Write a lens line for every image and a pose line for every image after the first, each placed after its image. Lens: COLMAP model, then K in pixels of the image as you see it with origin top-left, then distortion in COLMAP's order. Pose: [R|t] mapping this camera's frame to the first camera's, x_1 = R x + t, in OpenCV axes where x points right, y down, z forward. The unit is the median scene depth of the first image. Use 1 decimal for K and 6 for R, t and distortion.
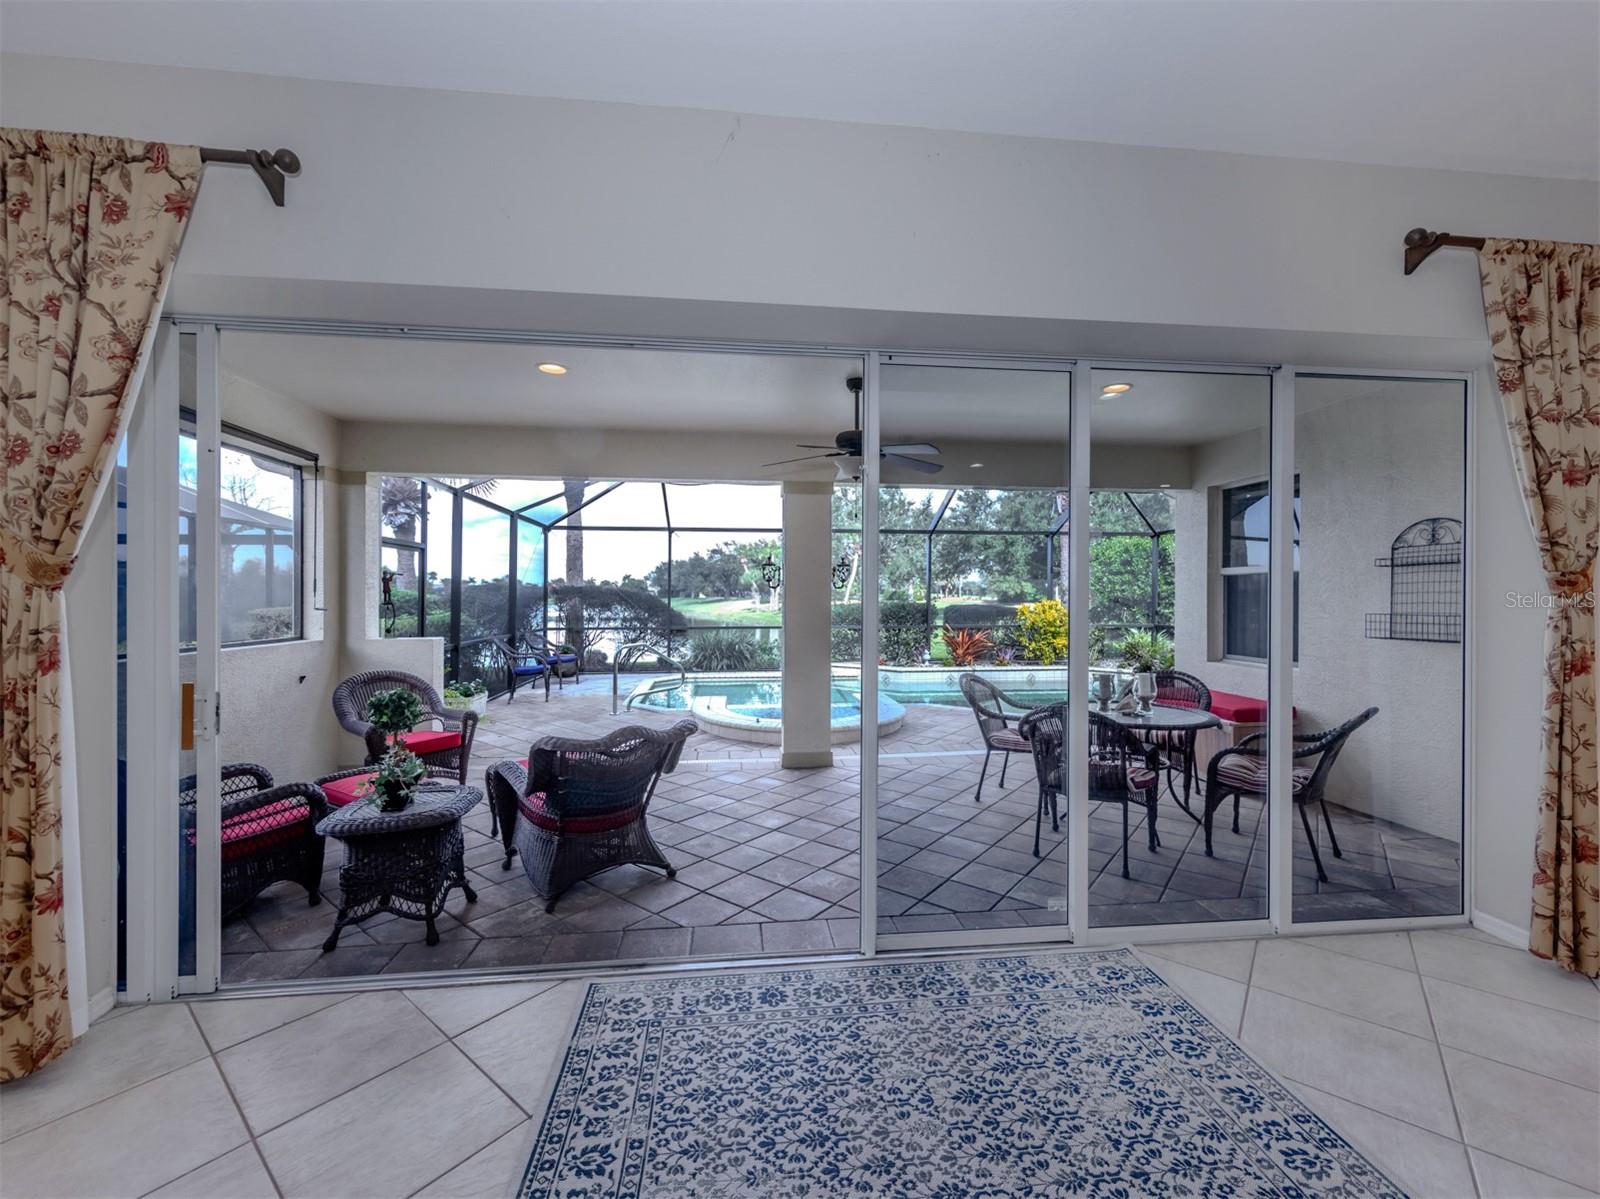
lens RADIAL K [[619.6, 0, 800.0], [0, 619.6, 599.5], [0, 0, 1]] dist [0.000391, 0.000040]
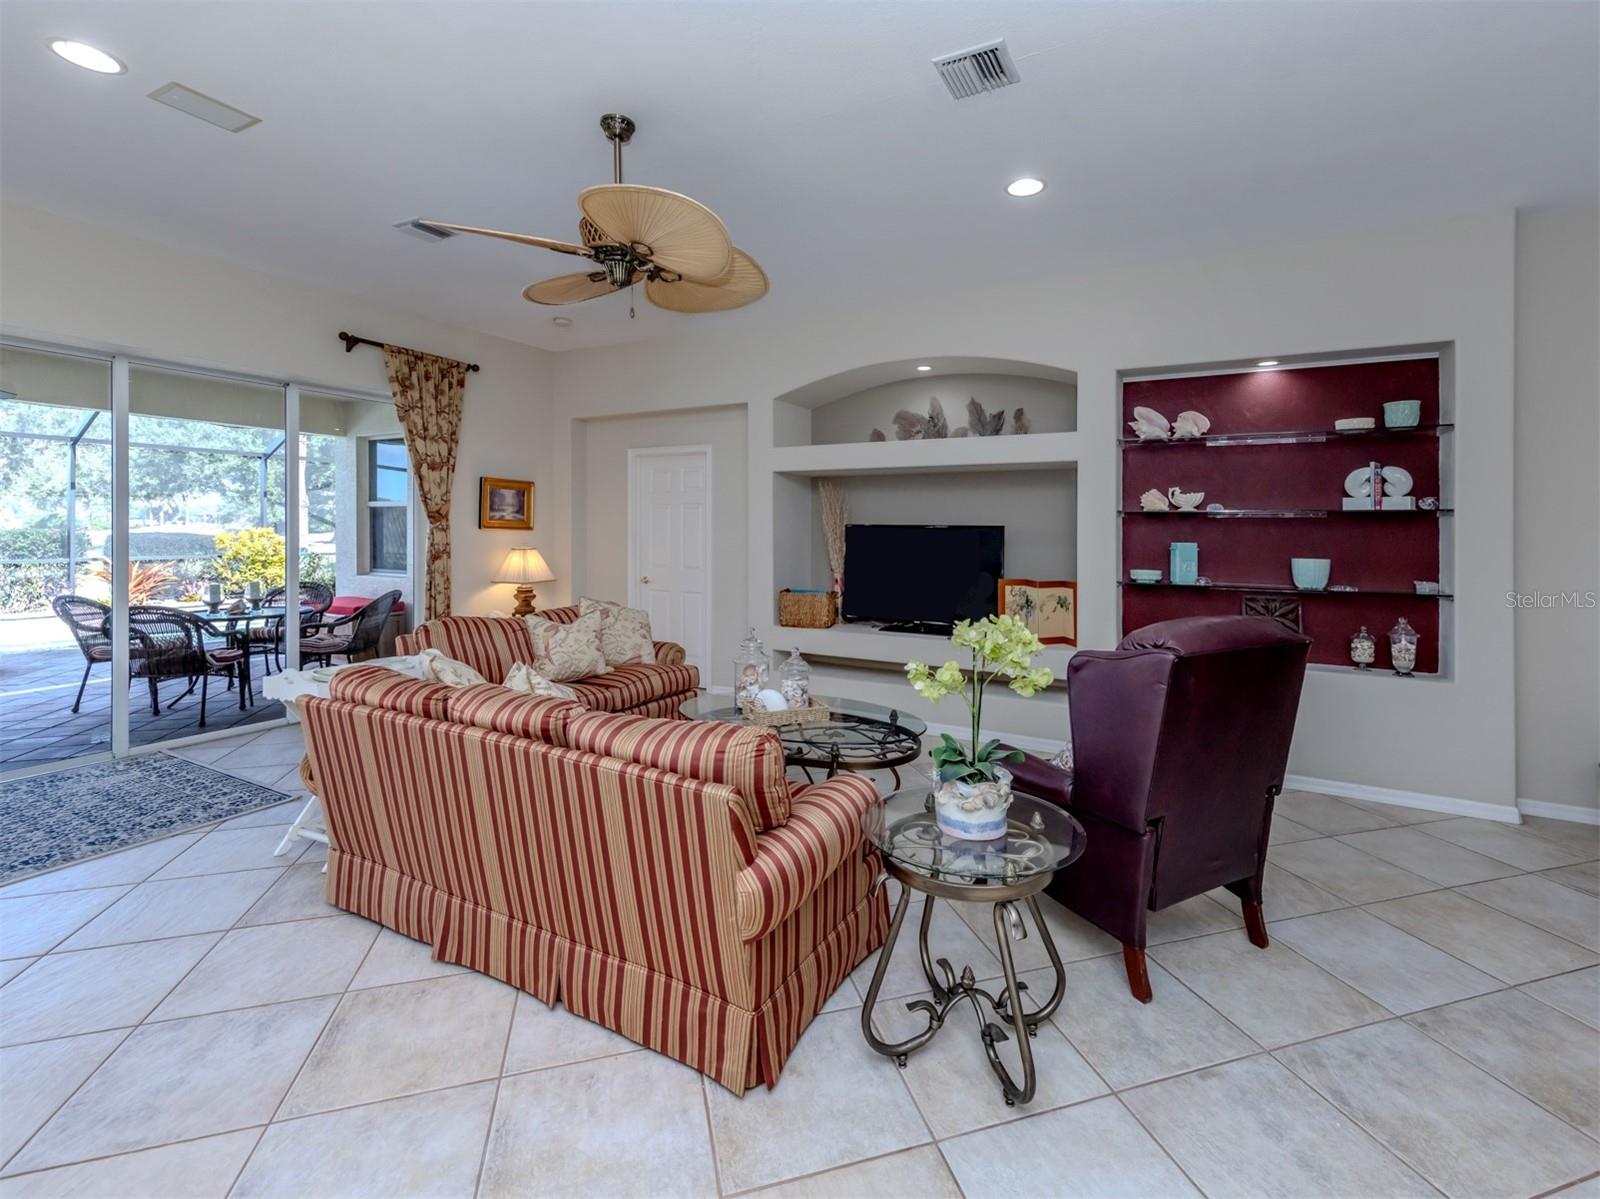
lens RADIAL K [[680.5, 0, 799.2], [0, 680.5, 538.3], [0, 0, 1]] dist [-0.000013, -0.000039]
pose [[0.553828, -0.004547, 0.832619, 0.009746], [-0.005837, 0.999939, 0.009343, 0.017835], [-0.832611, -0.010035, 0.553767, -1.313281]]
